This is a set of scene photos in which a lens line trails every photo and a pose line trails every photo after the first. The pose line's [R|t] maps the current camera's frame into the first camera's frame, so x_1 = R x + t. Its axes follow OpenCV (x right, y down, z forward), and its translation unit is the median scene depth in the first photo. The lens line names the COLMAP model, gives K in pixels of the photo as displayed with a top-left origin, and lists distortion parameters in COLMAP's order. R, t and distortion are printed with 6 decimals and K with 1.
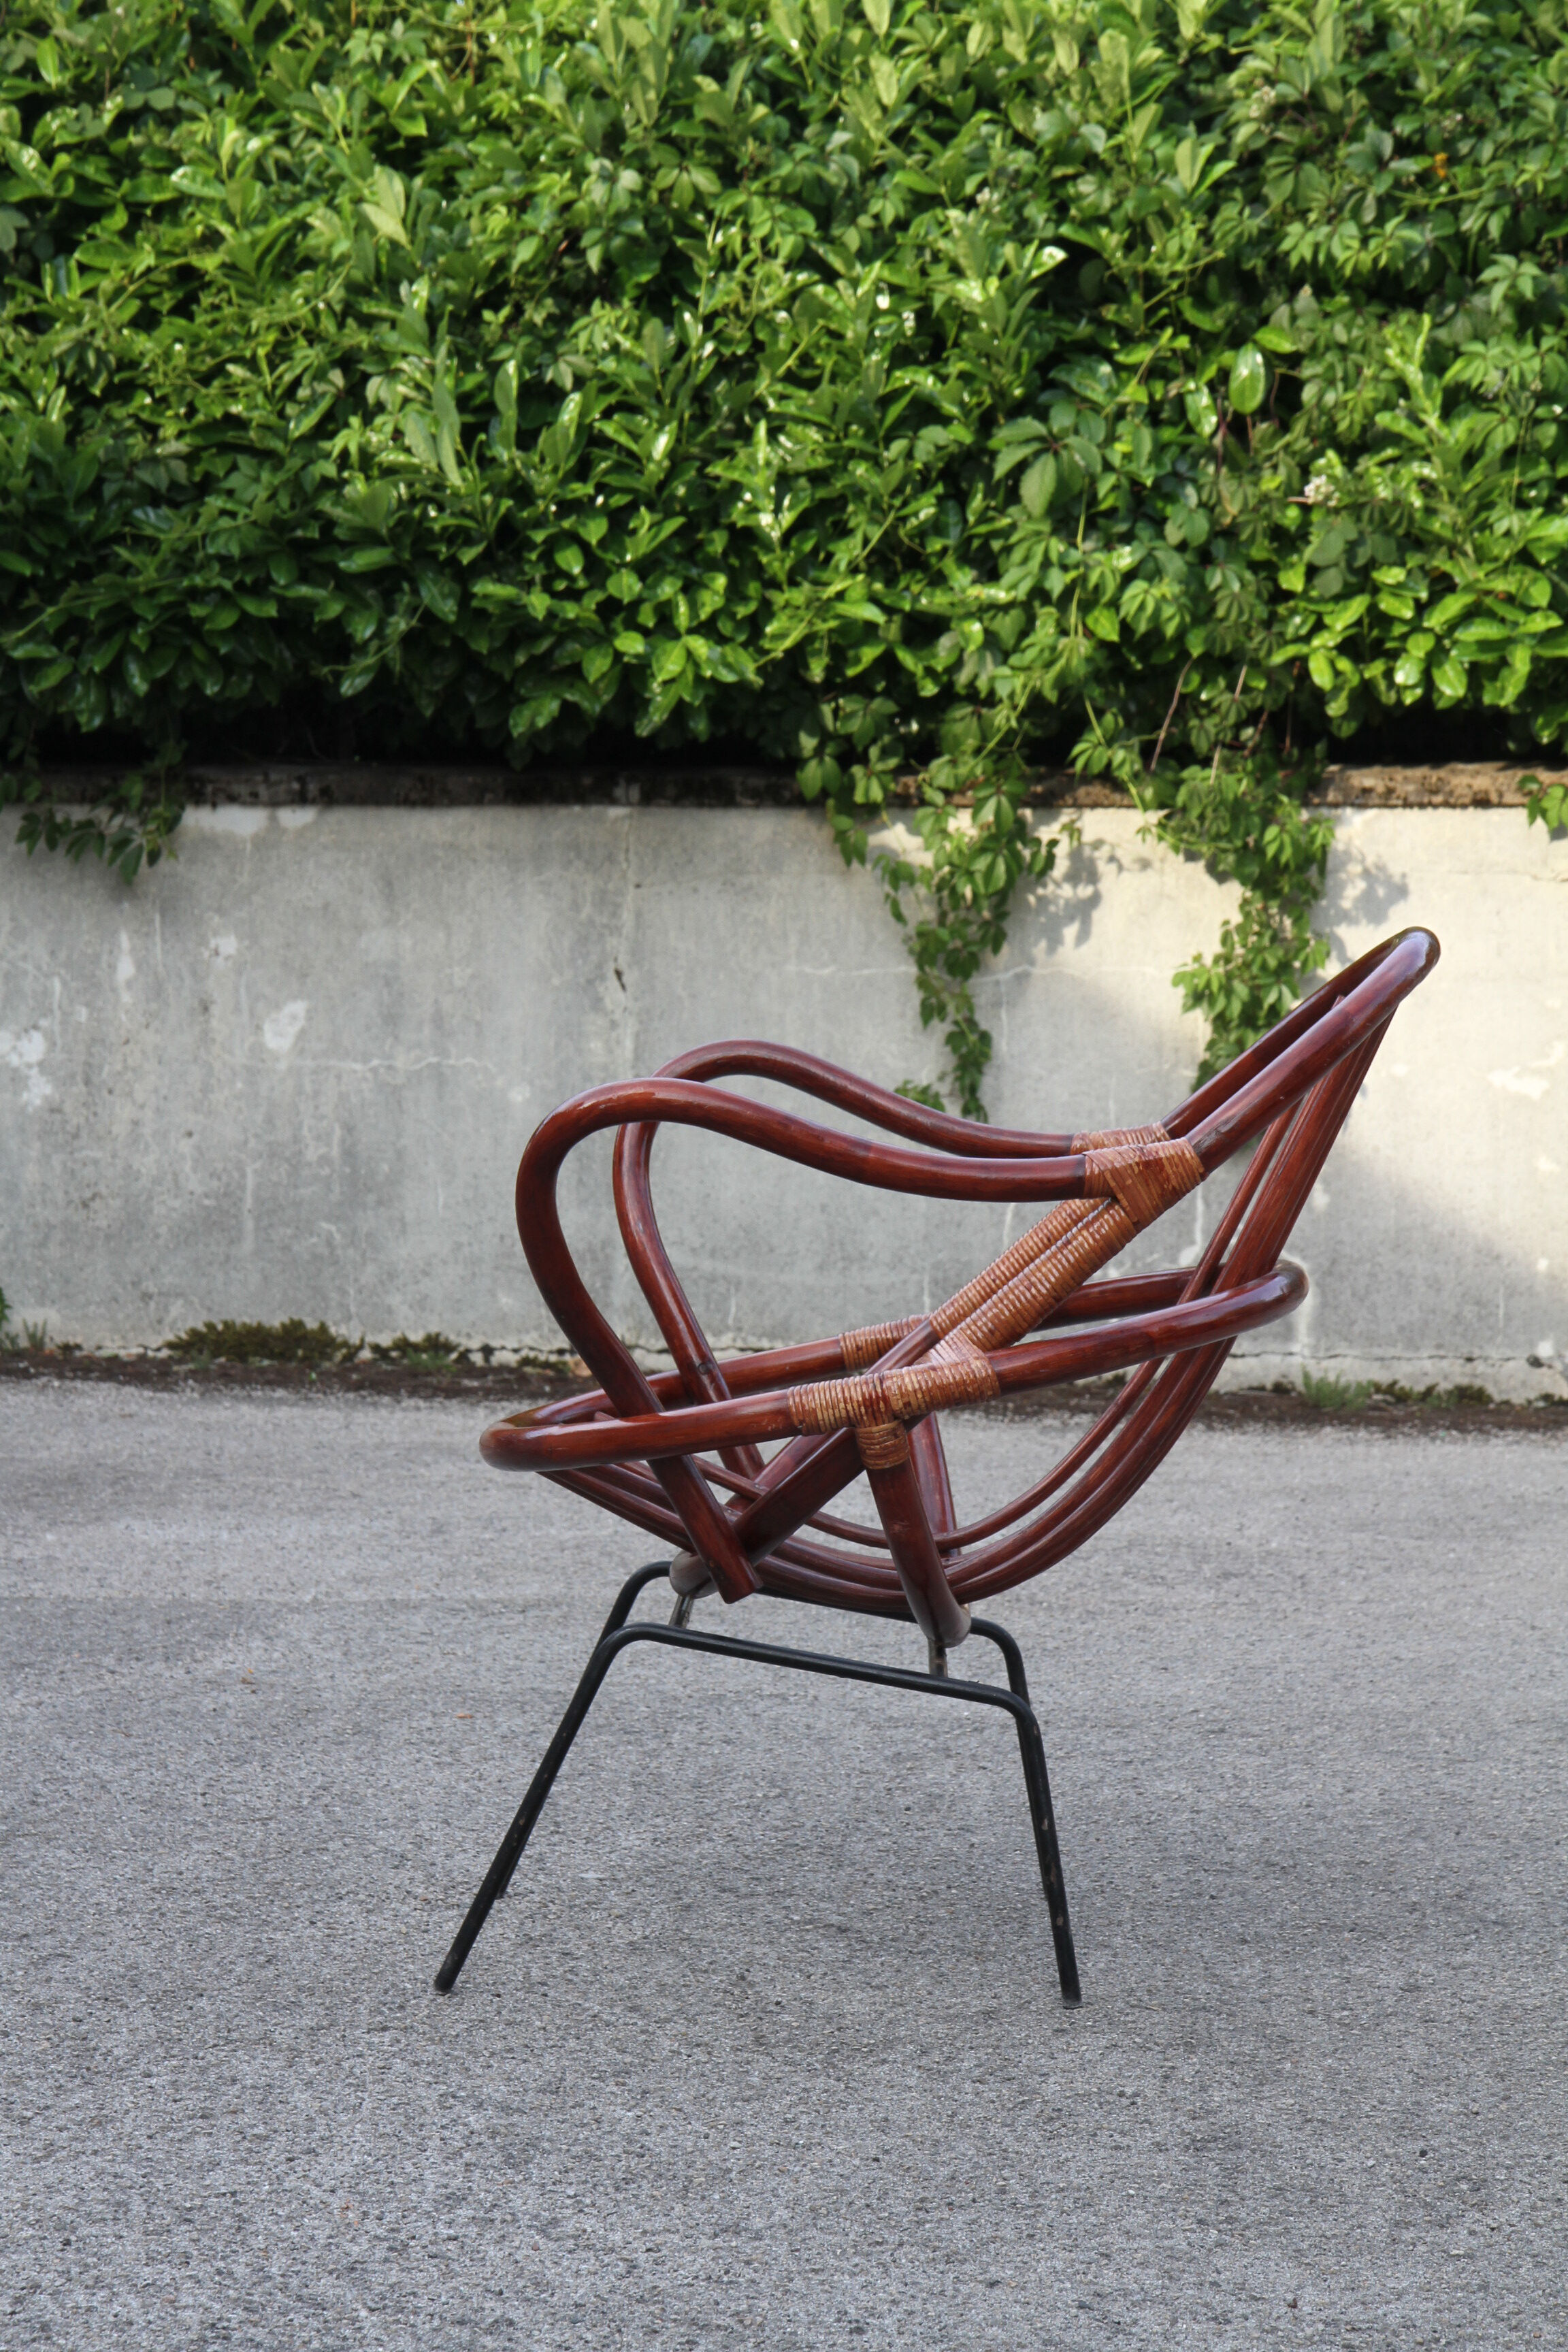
lens RADIAL K [[4793.2, 0, 769.2], [0, 4793.2, 1190.9], [0, 0, 1]] dist [0.272796, 0.065969]
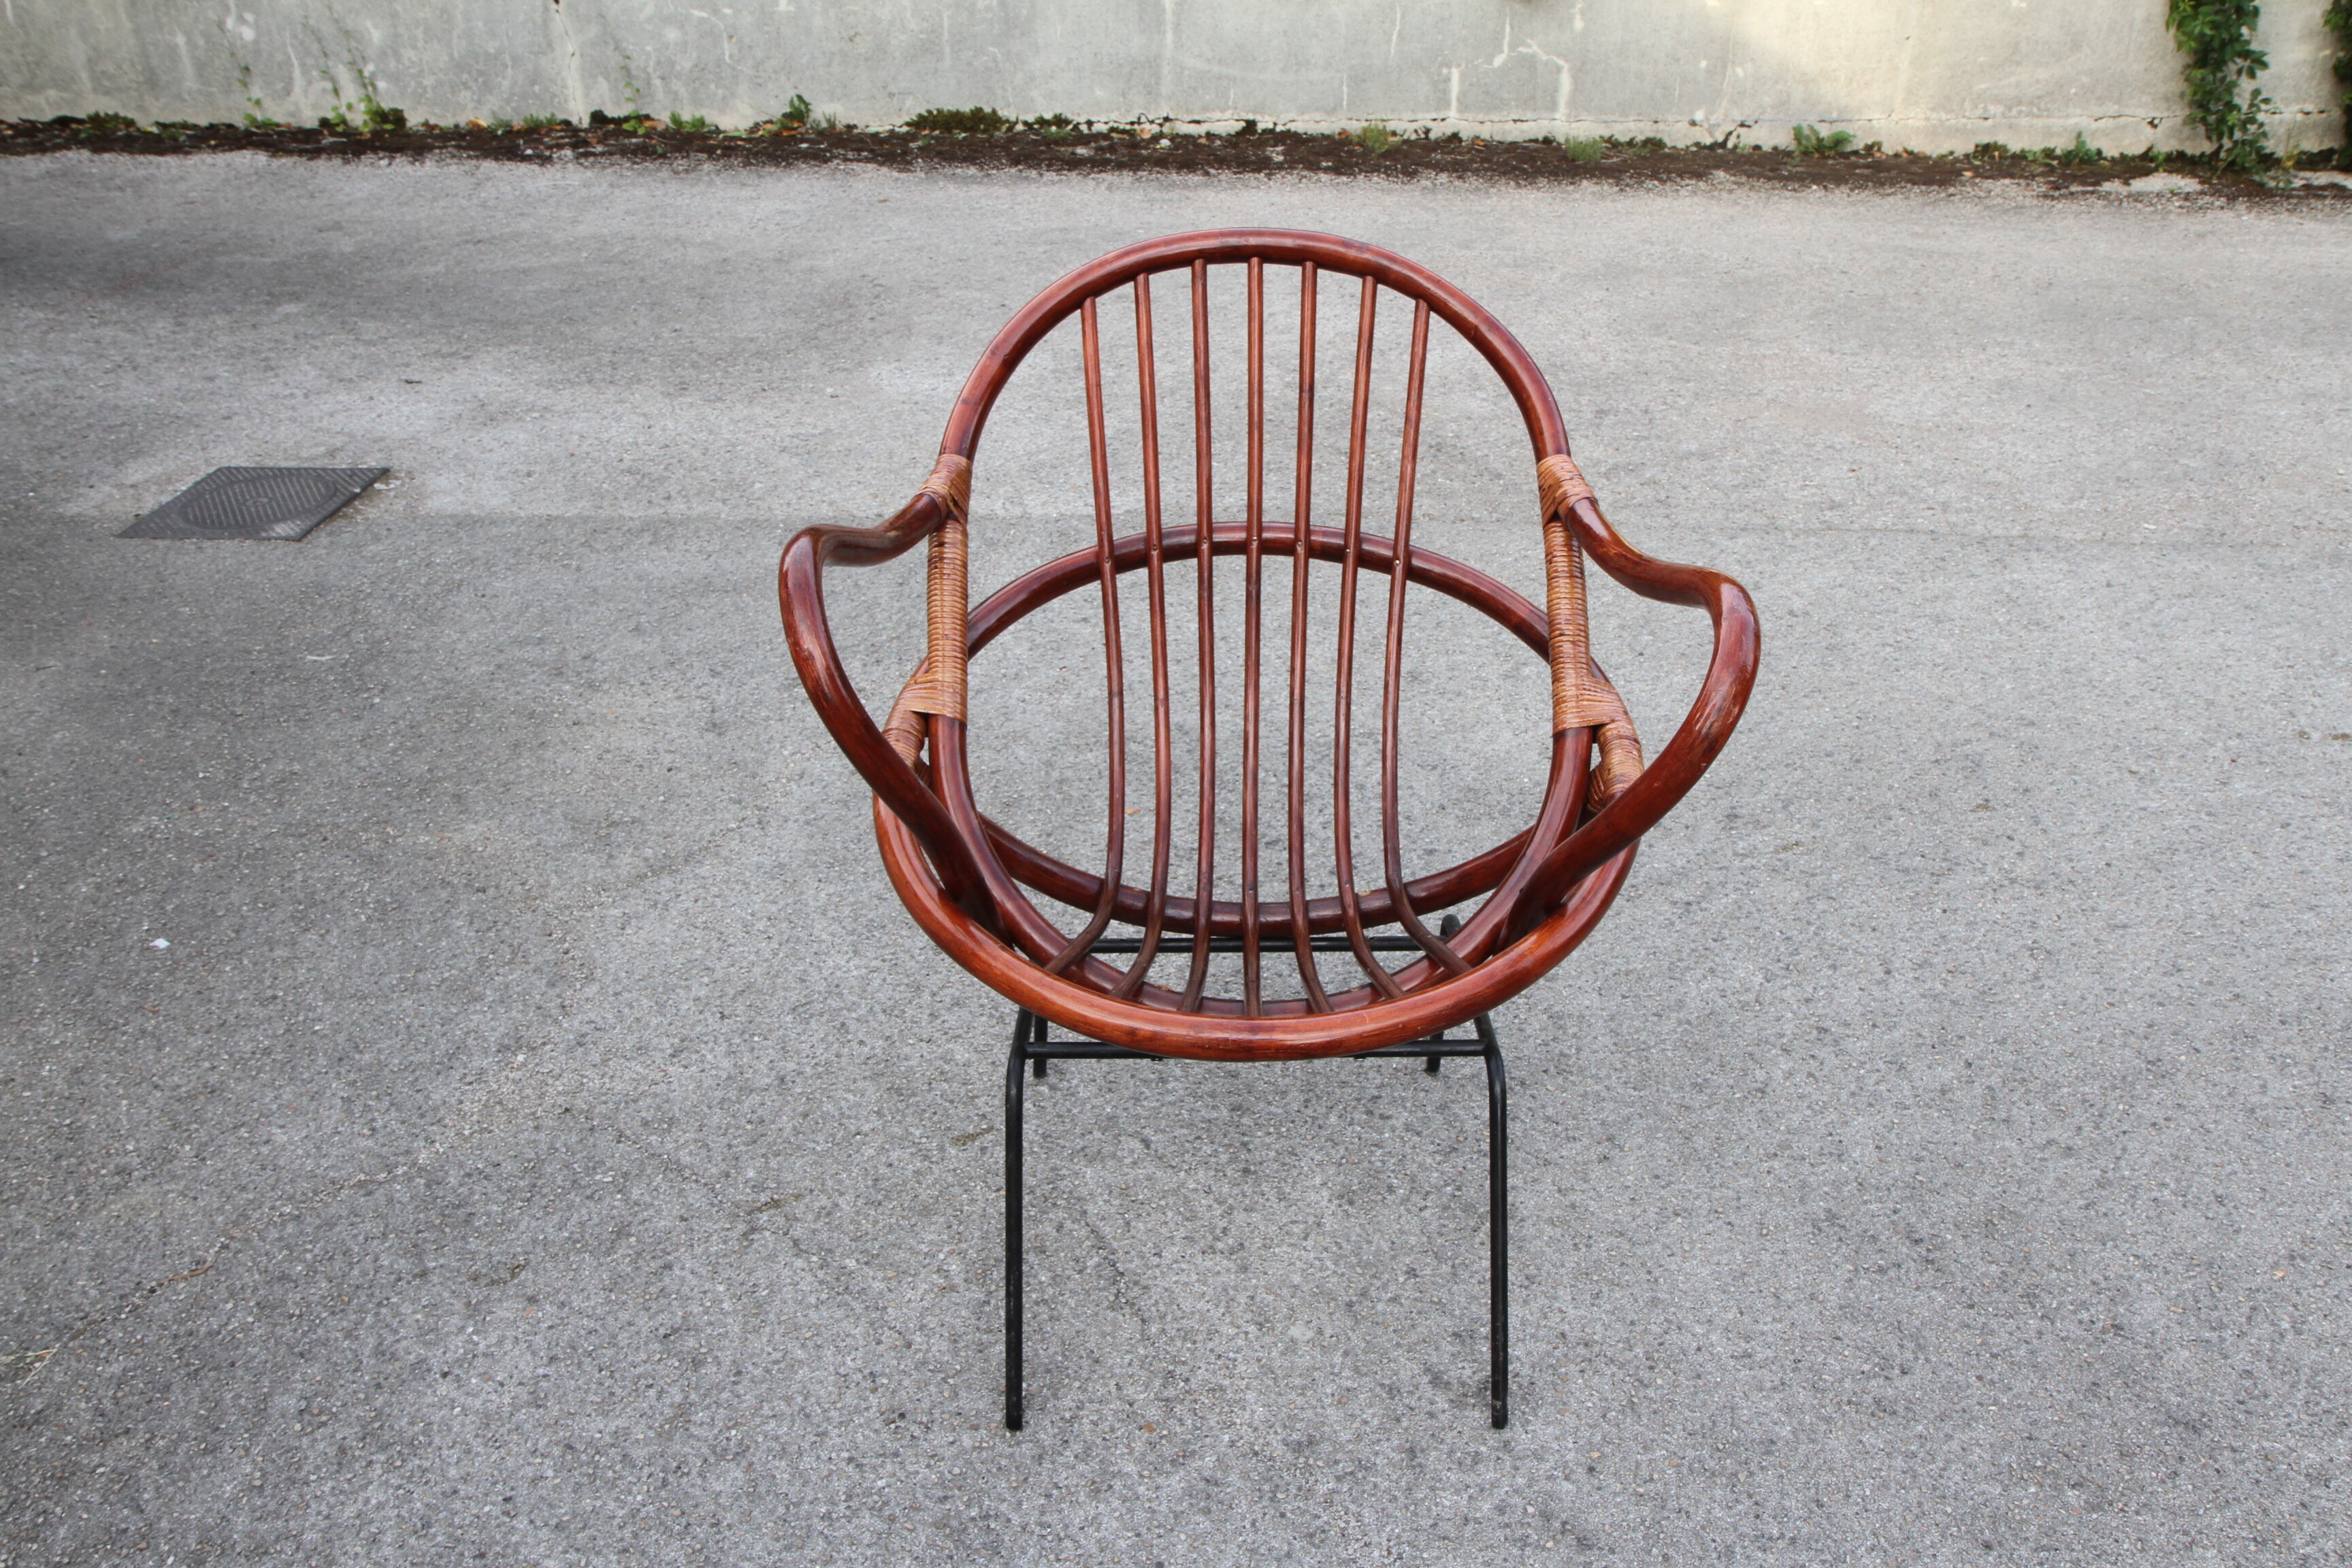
lens RADIAL K [[1816.4, 0, 1189.4], [0, 1816.4, 805.8], [0, 0, 1]] dist [-0.112751, 0.129146]
pose [[0.999829, -0.018309, -0.002673, -0.025873], [0.017291, 0.873130, 0.487181, -0.066166], [-0.006586, -0.487144, 0.873297, 0.320409]]
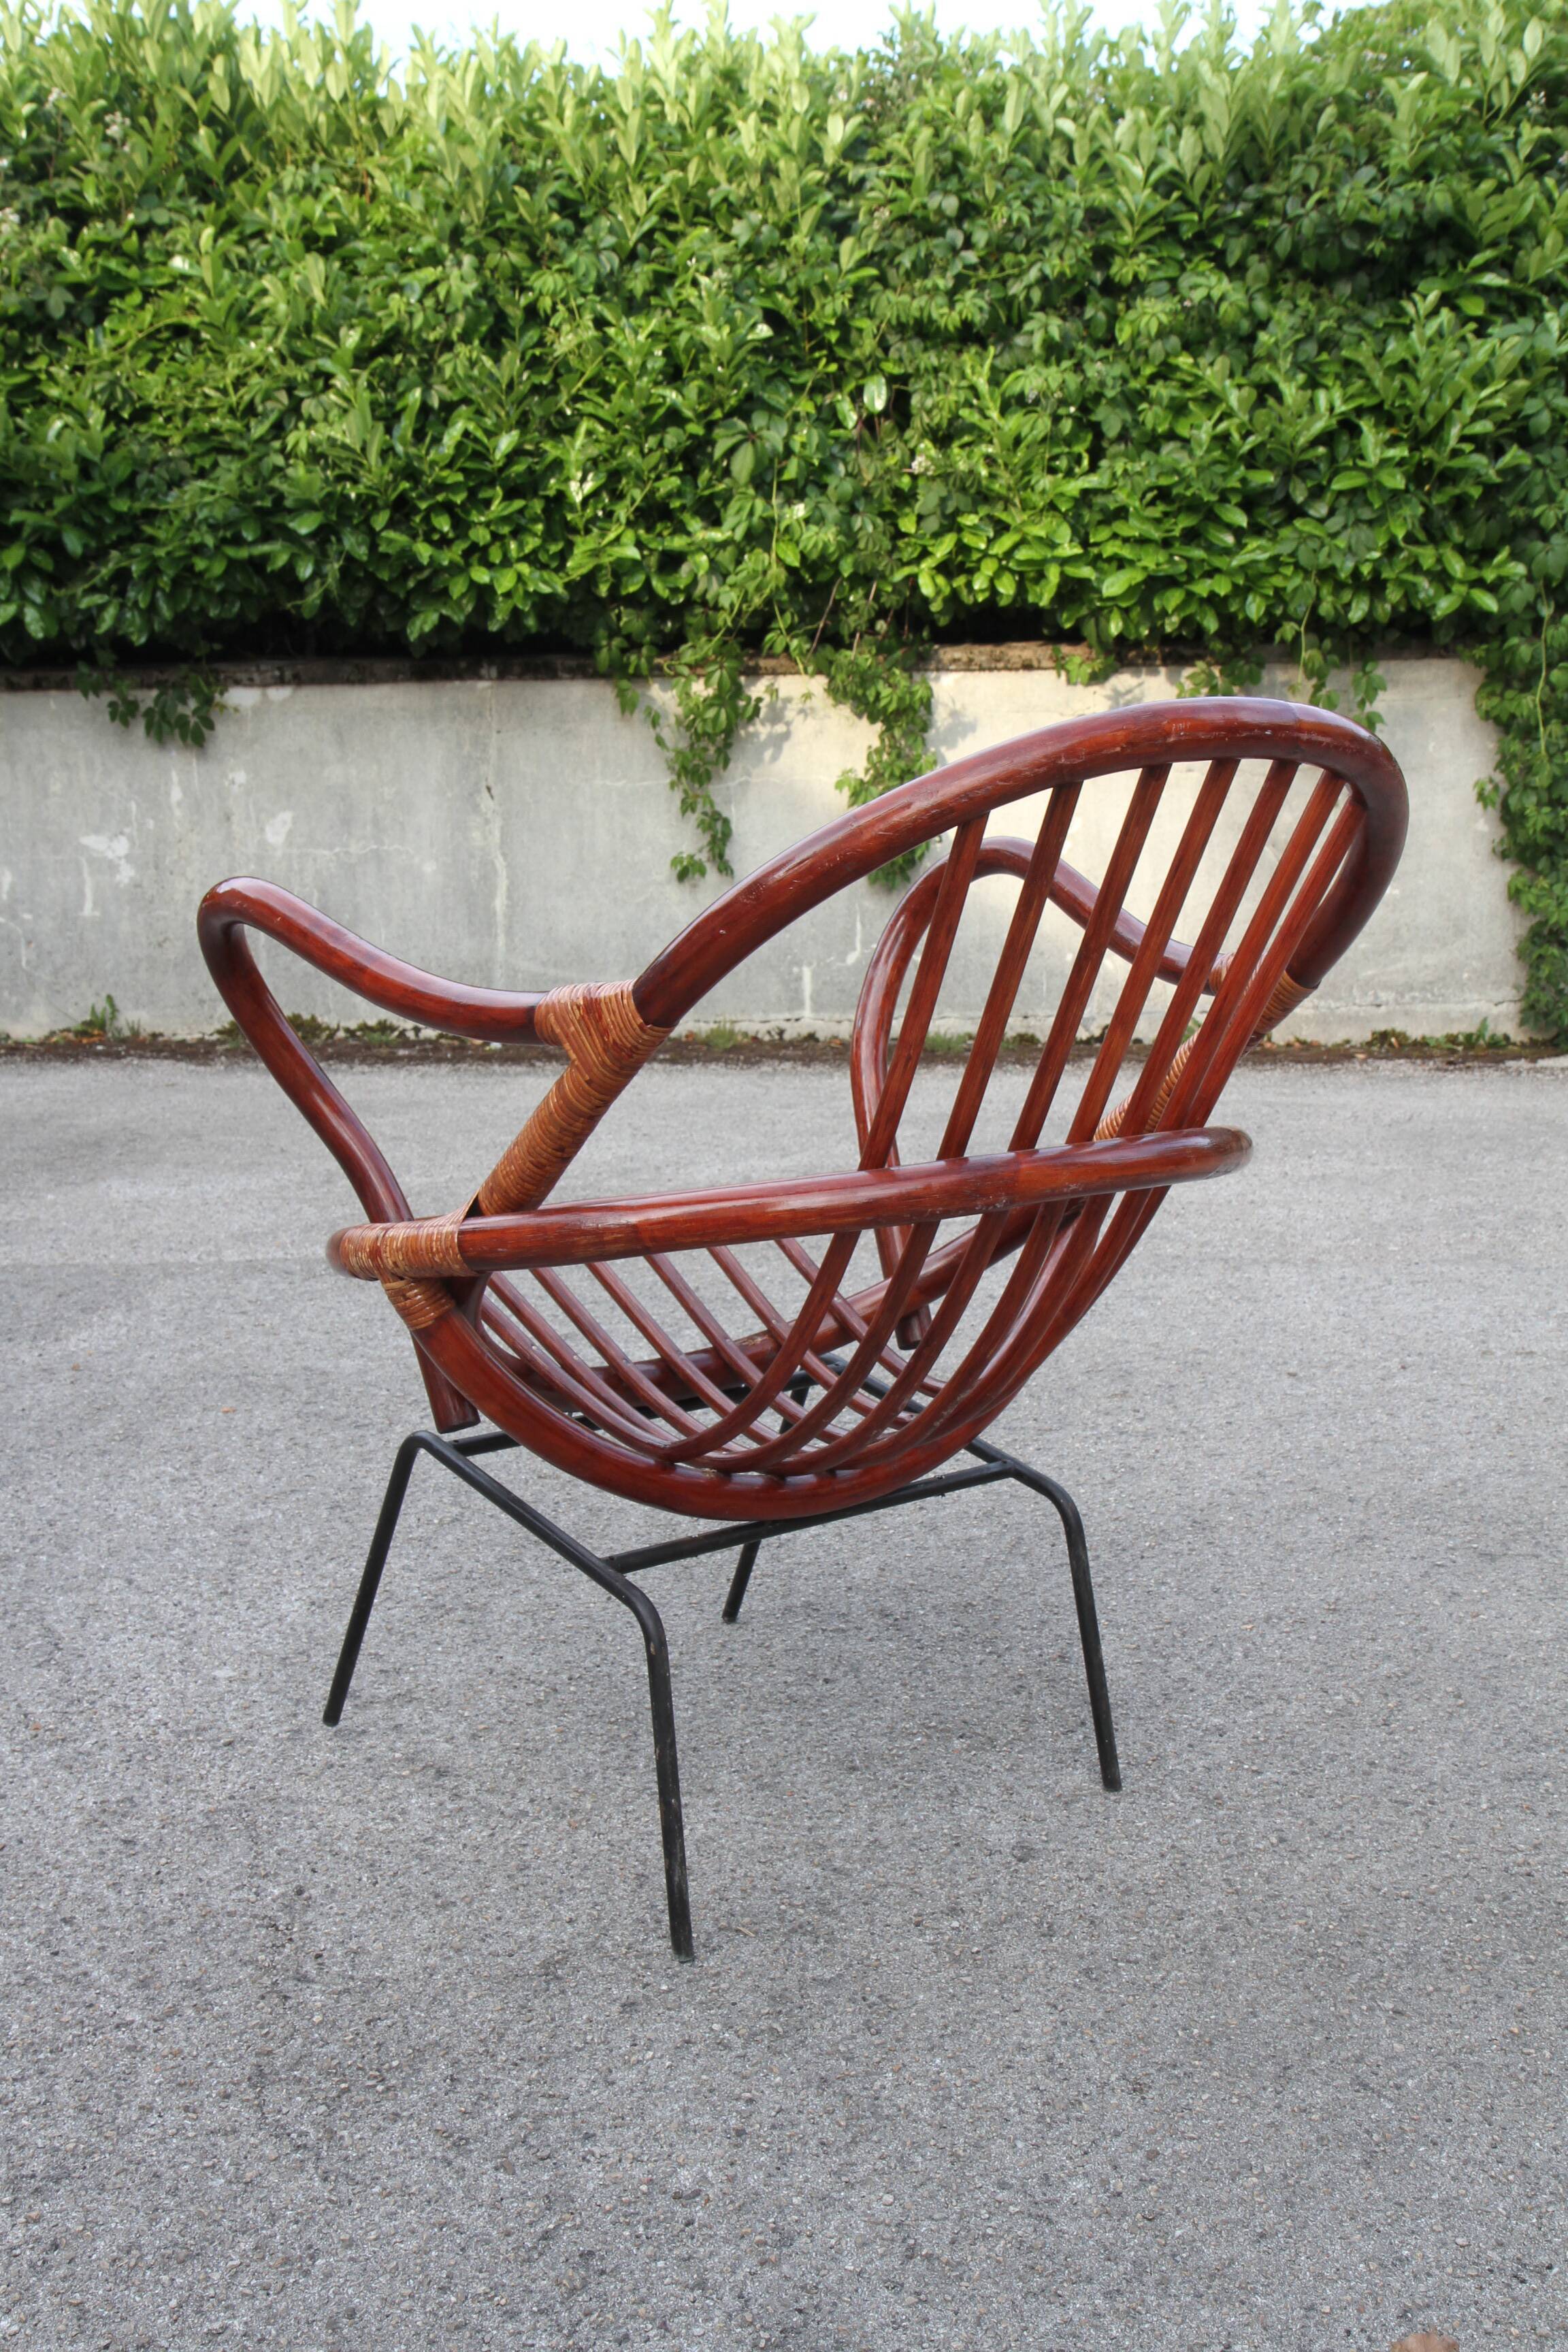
lens RADIAL K [[2284.1, 0, 773.6], [0, 2284.1, 1191.0], [0, 0, 1]] dist [-0.024133, 0.146544]
pose [[0.998710, -0.032176, 0.039290, 0.028674], [0.026847, 0.991237, 0.129338, -0.008719], [-0.043107, -0.128116, 0.990822, 0.235988]]
